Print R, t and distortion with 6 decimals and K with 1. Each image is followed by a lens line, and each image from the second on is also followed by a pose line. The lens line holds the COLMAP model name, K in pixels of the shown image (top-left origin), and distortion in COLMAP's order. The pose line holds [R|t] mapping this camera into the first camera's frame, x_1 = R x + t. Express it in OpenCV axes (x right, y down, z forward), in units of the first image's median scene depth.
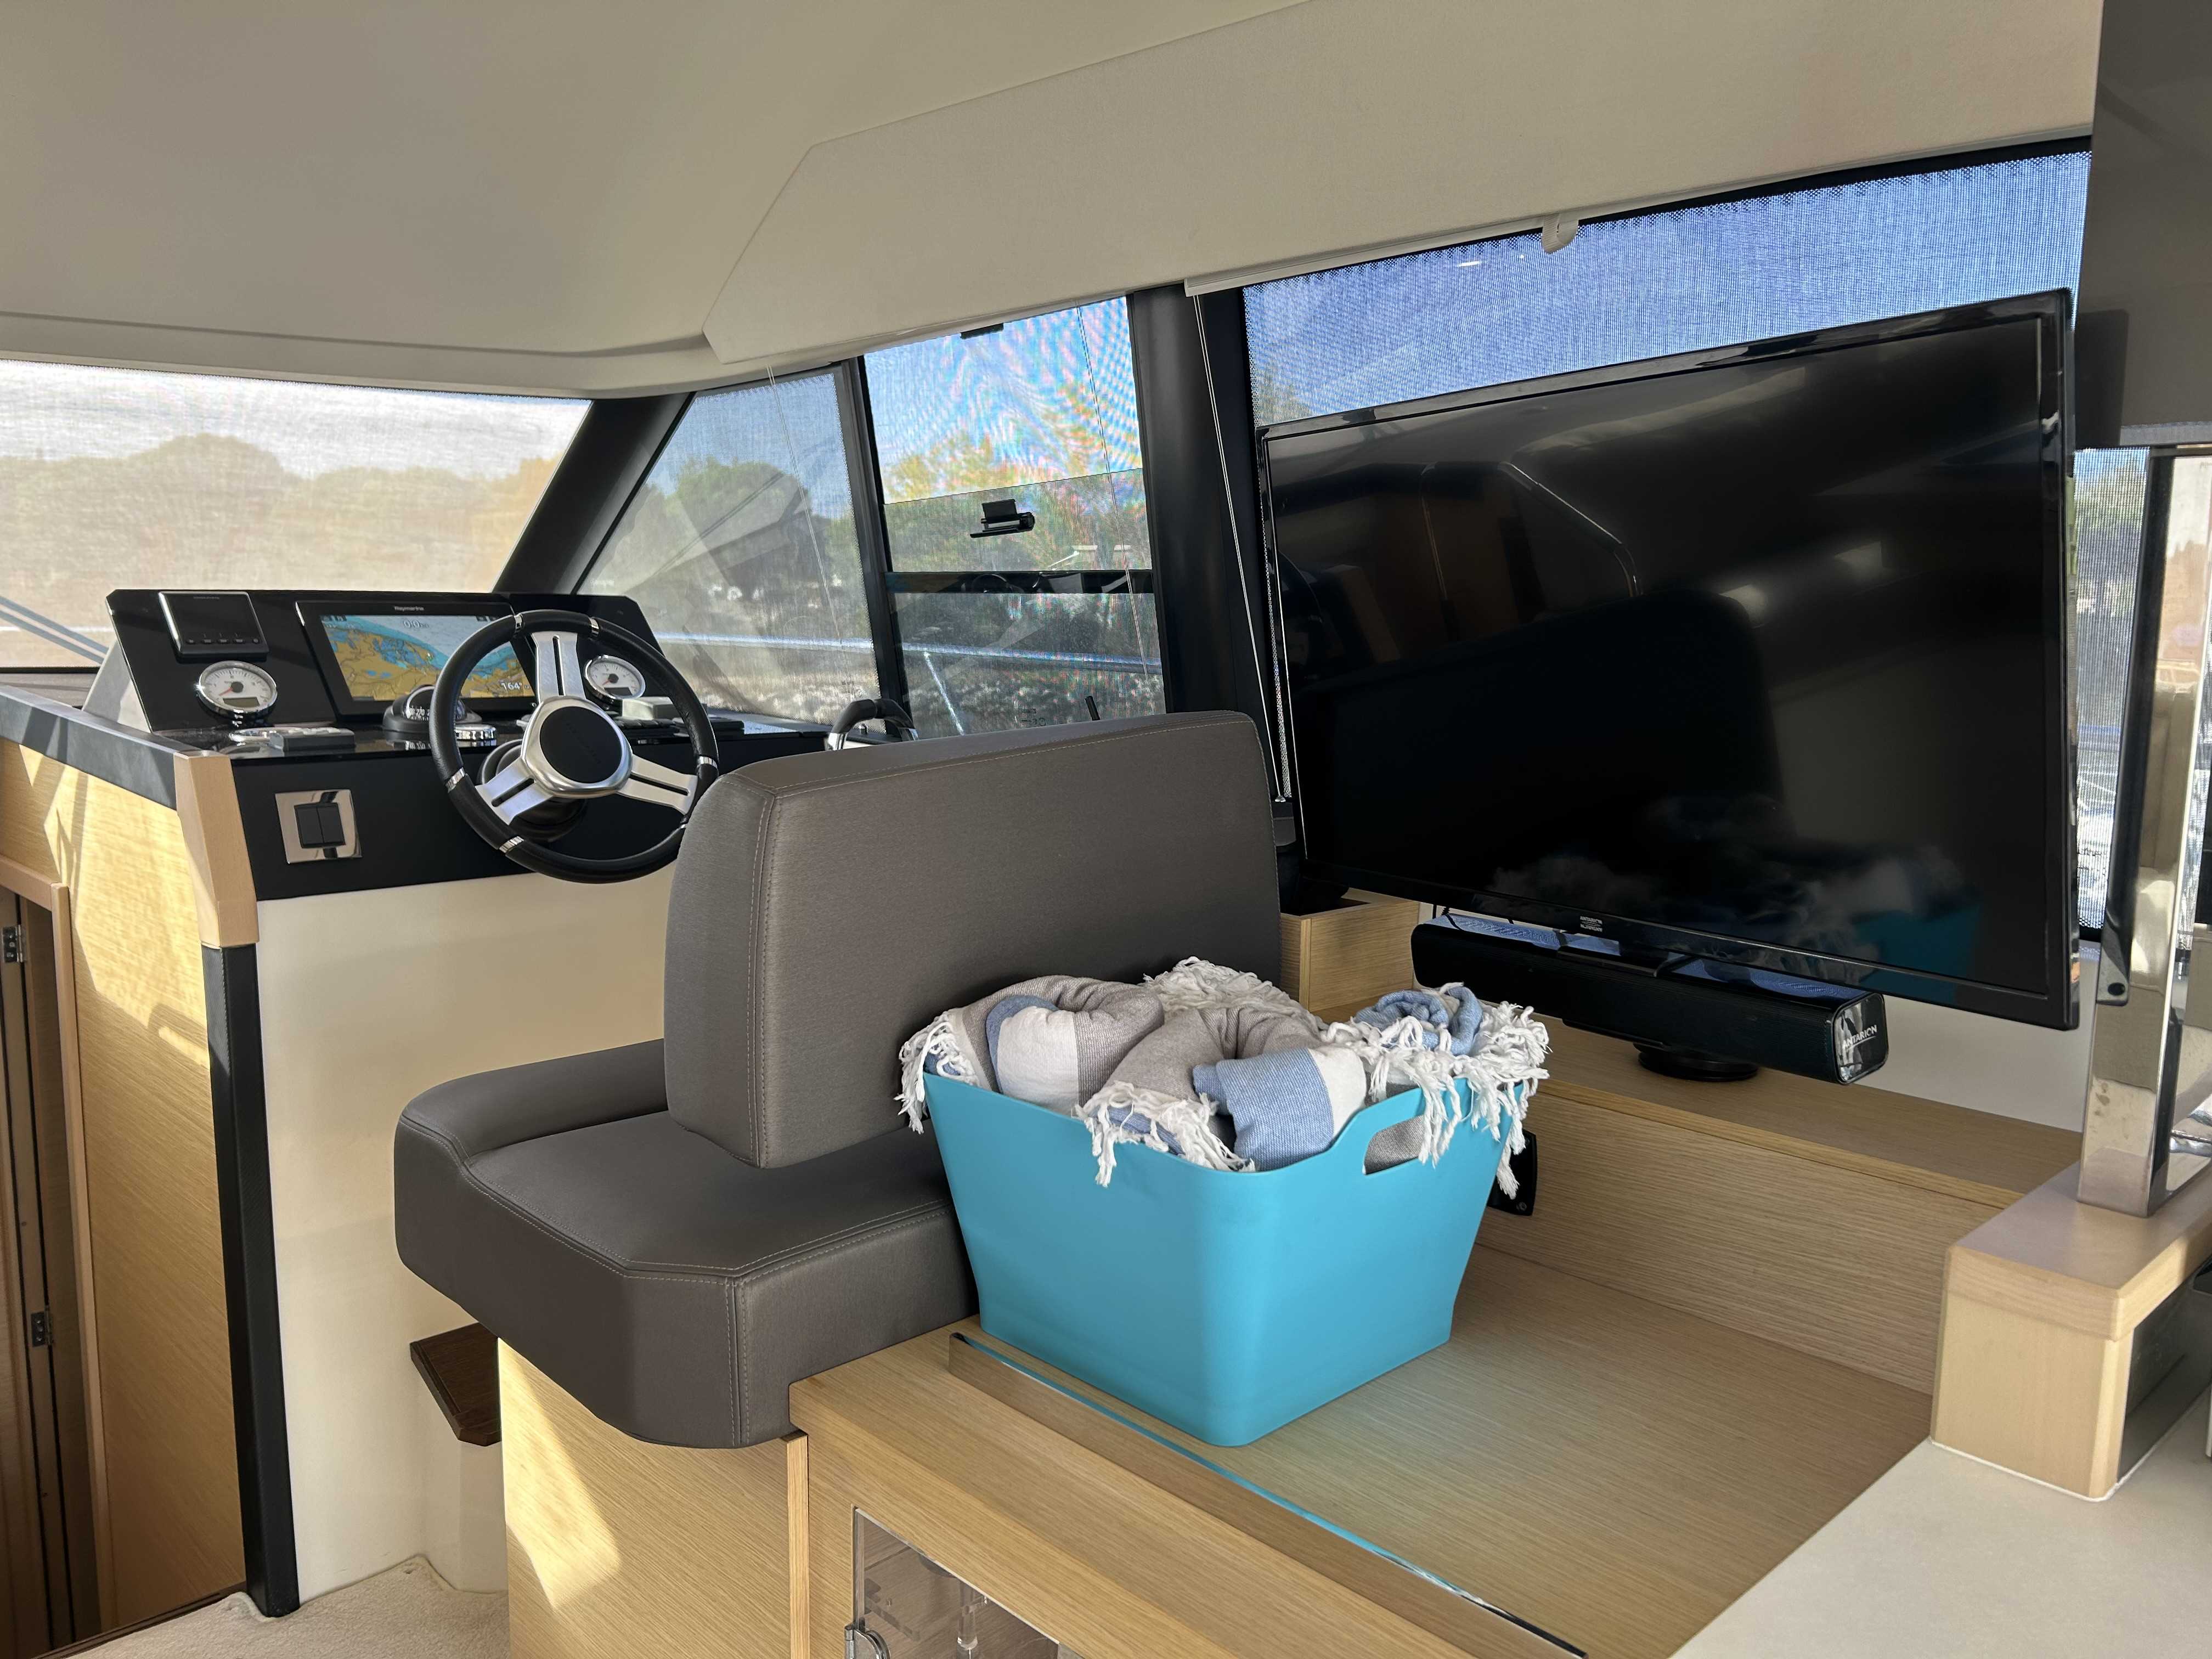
lens RADIAL K [[1645.1, 0, 1109.5], [0, 1645.1, 819.4], [0, 0, 1]] dist [0.017055, -0.007104]
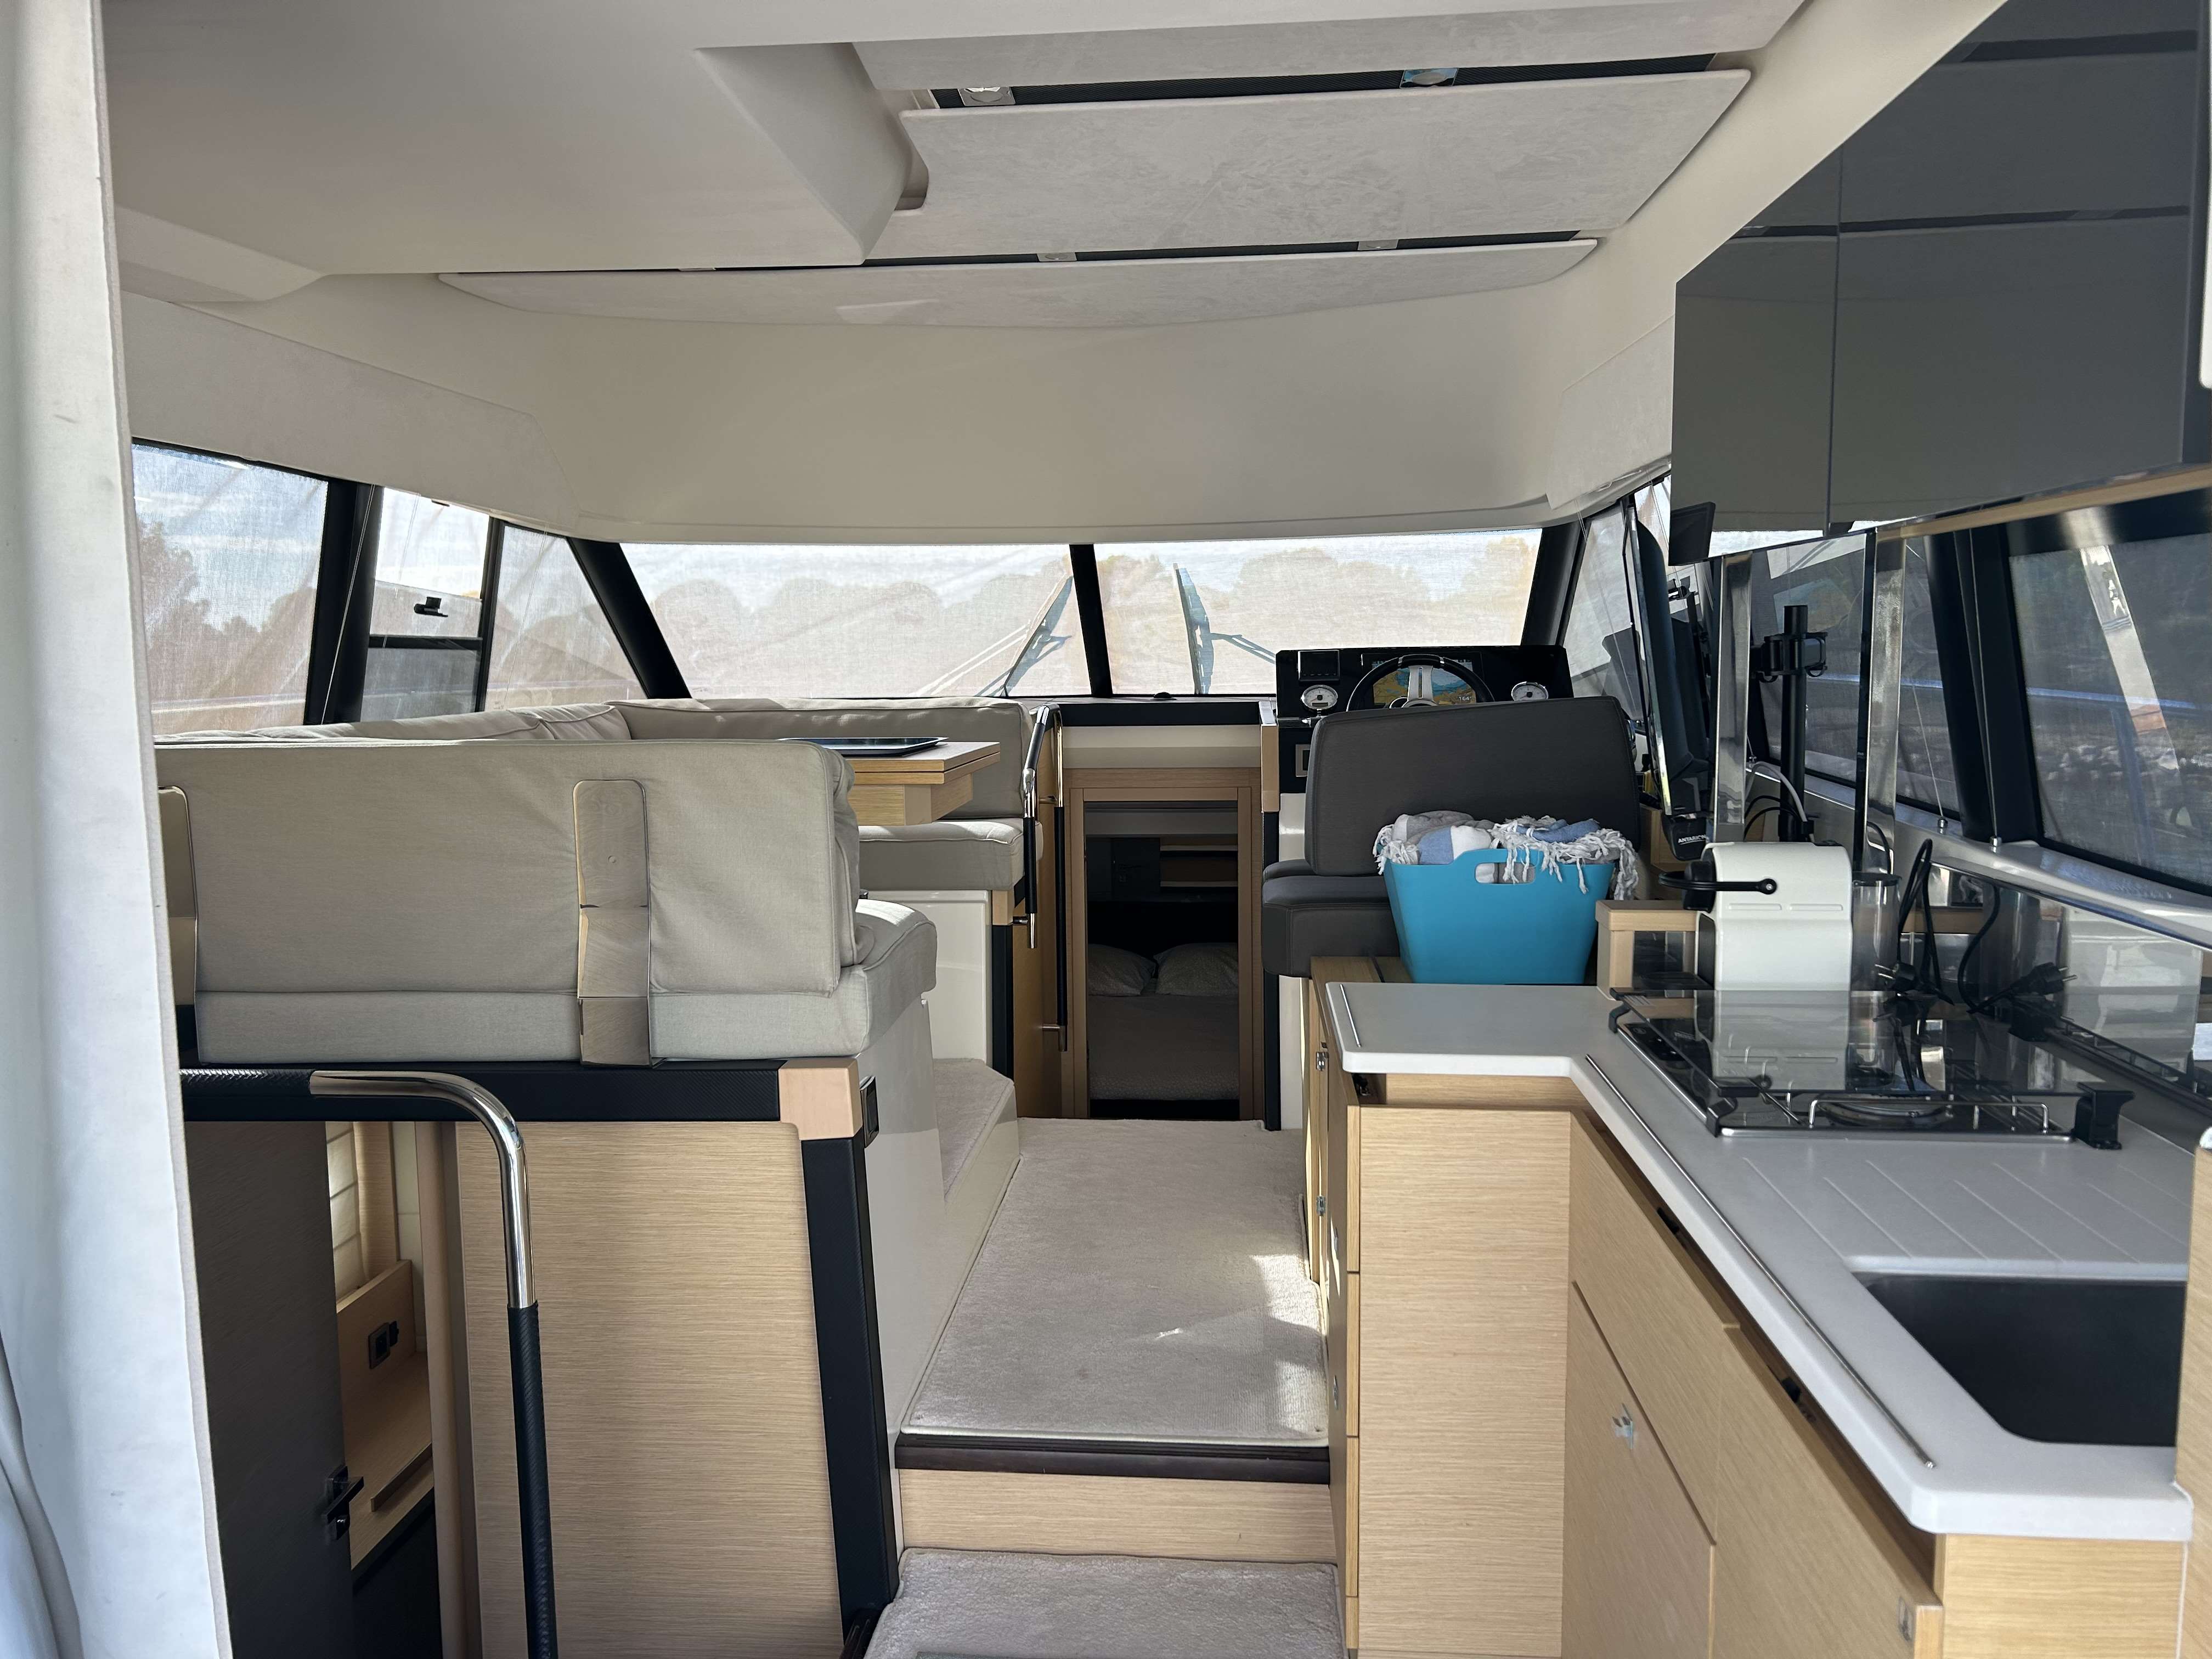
lens RADIAL K [[1665.3, 0, 1124.1], [0, 1665.3, 837.8], [0, 0, 1]] dist [0.004343, -0.004107]
pose [[0.655303, 0.060306, -0.752955, 0.901472], [-0.078652, 0.996837, 0.011388, 0.090625], [0.751260, 0.051759, 0.657974, -0.526262]]
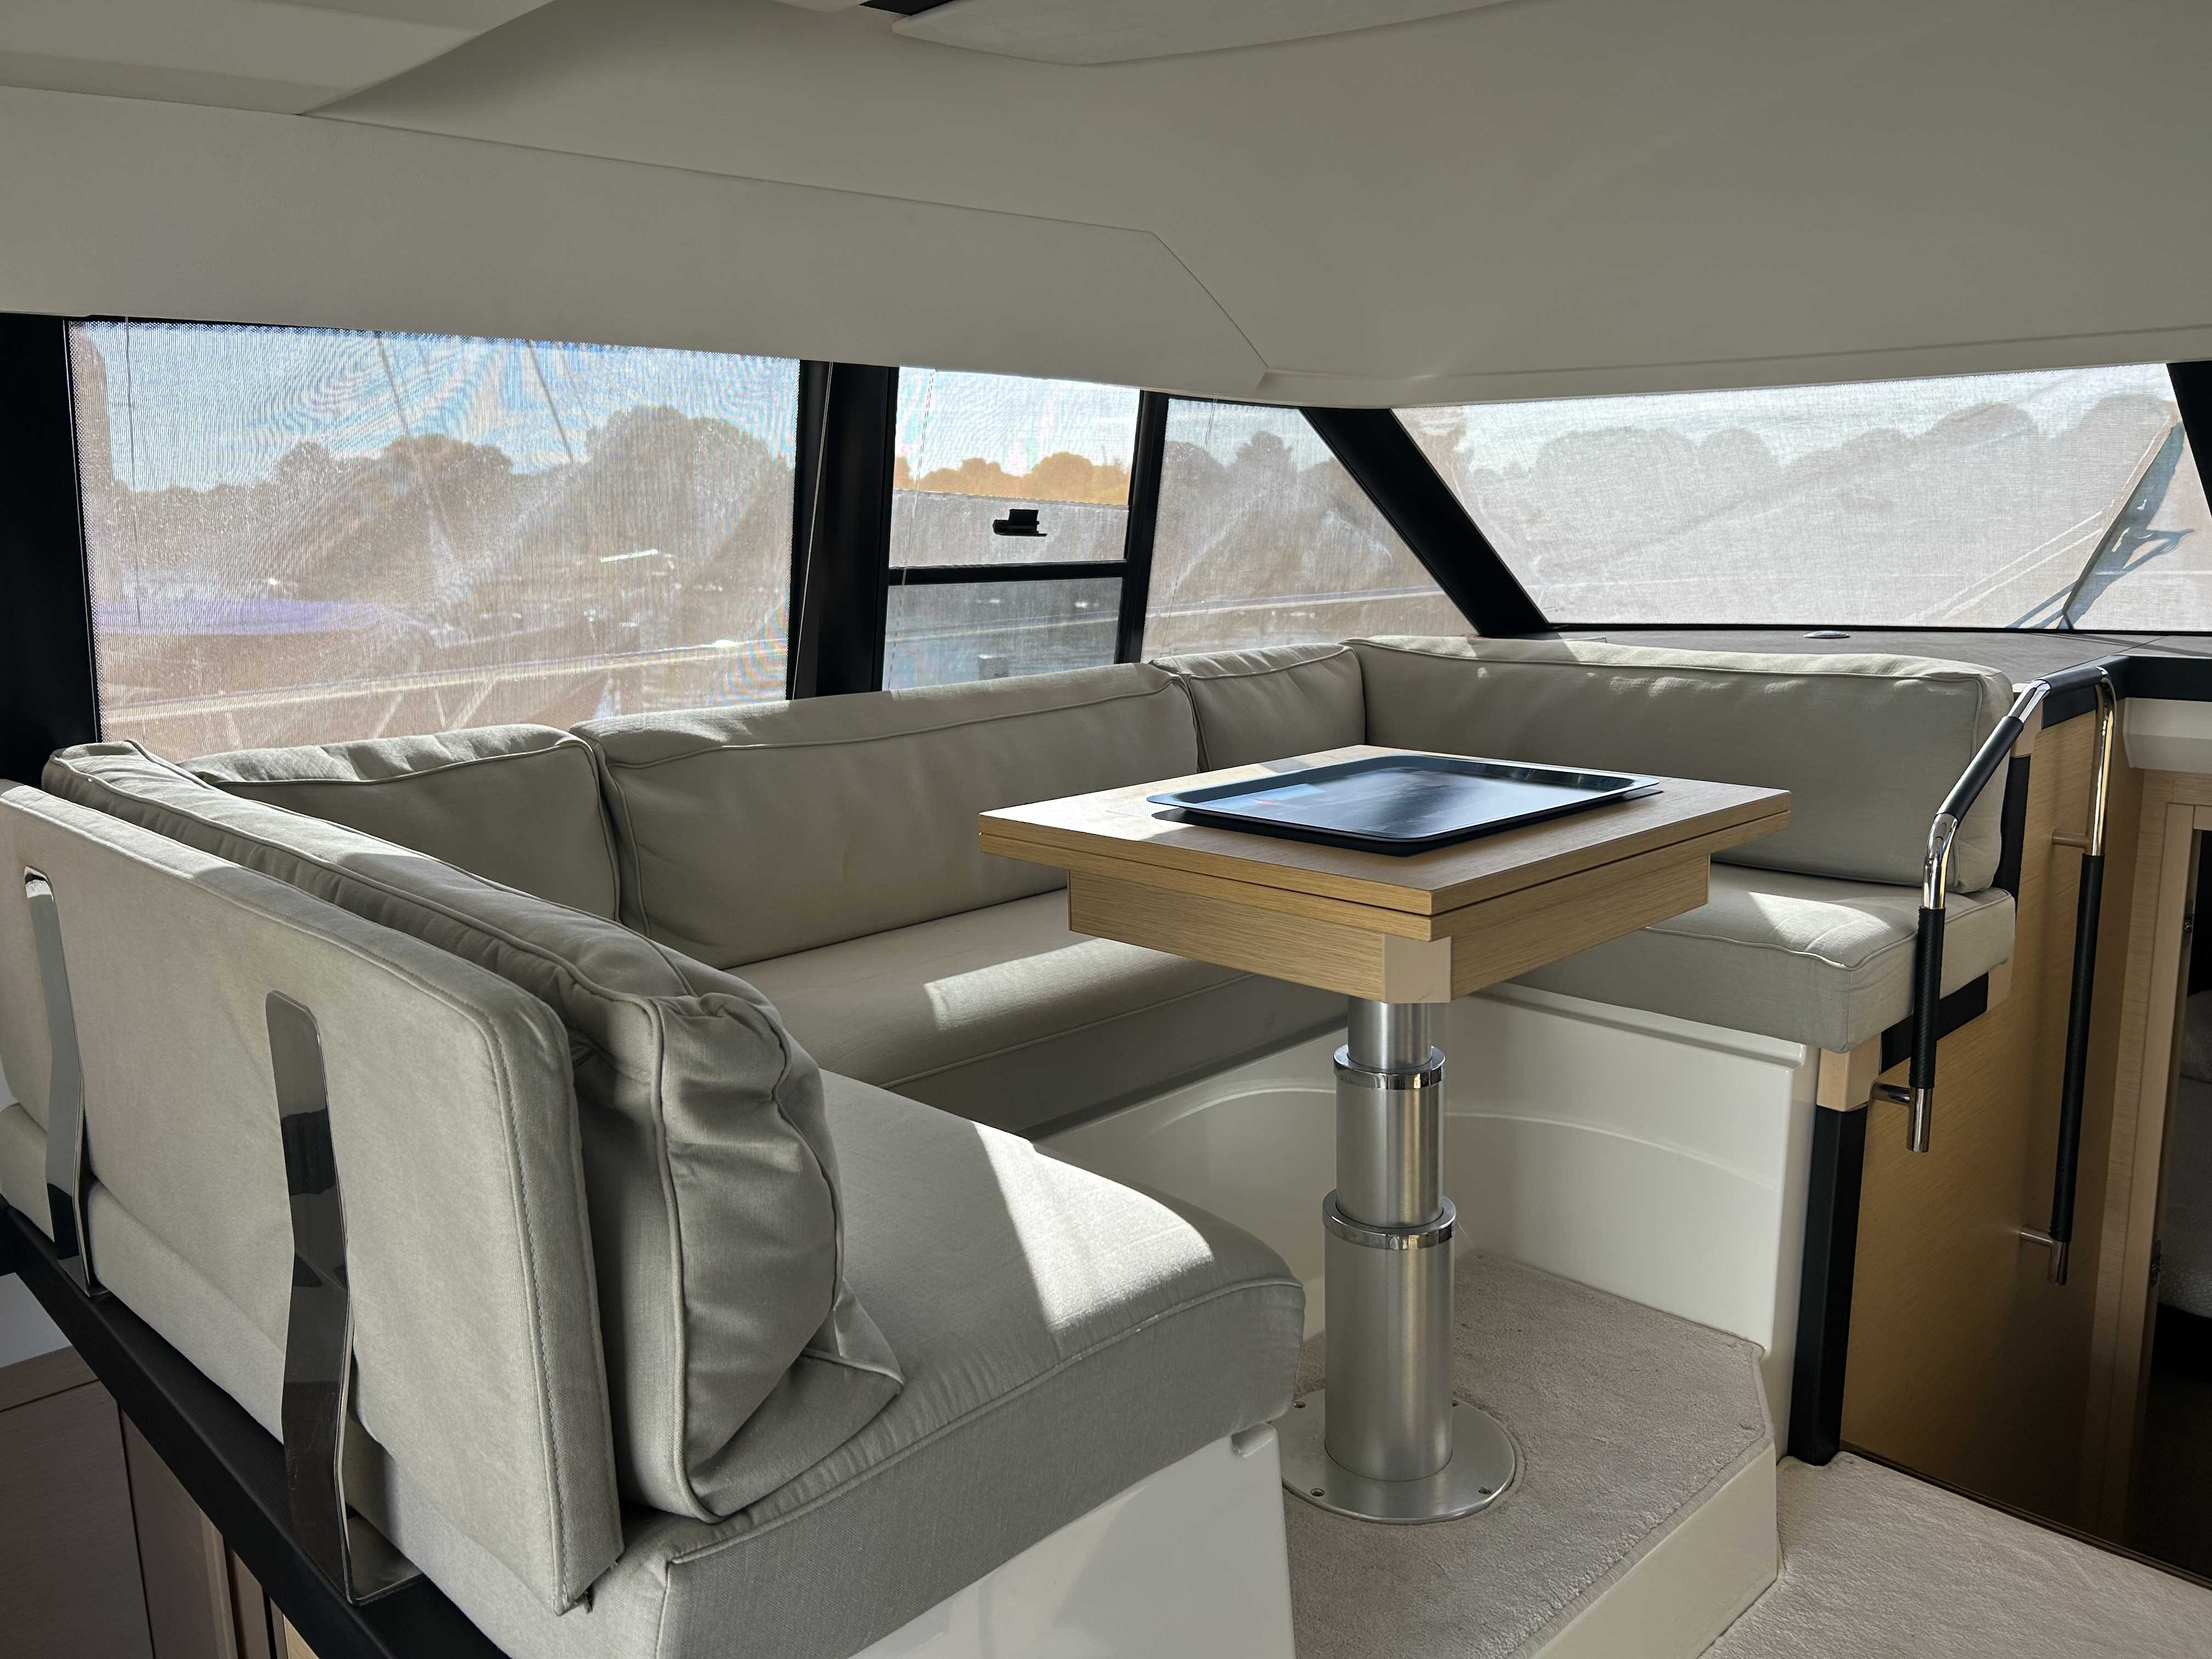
lens RADIAL K [[1662.4, 0, 1099.2], [0, 1662.4, 812.8], [0, 0, 1]] dist [0.057960, -0.077754]
pose [[-0.015198, 0.162080, -0.986661, 0.341325], [-0.106475, 0.980901, 0.162774, -0.082193], [0.994199, 0.107529, 0.002349, 0.195327]]
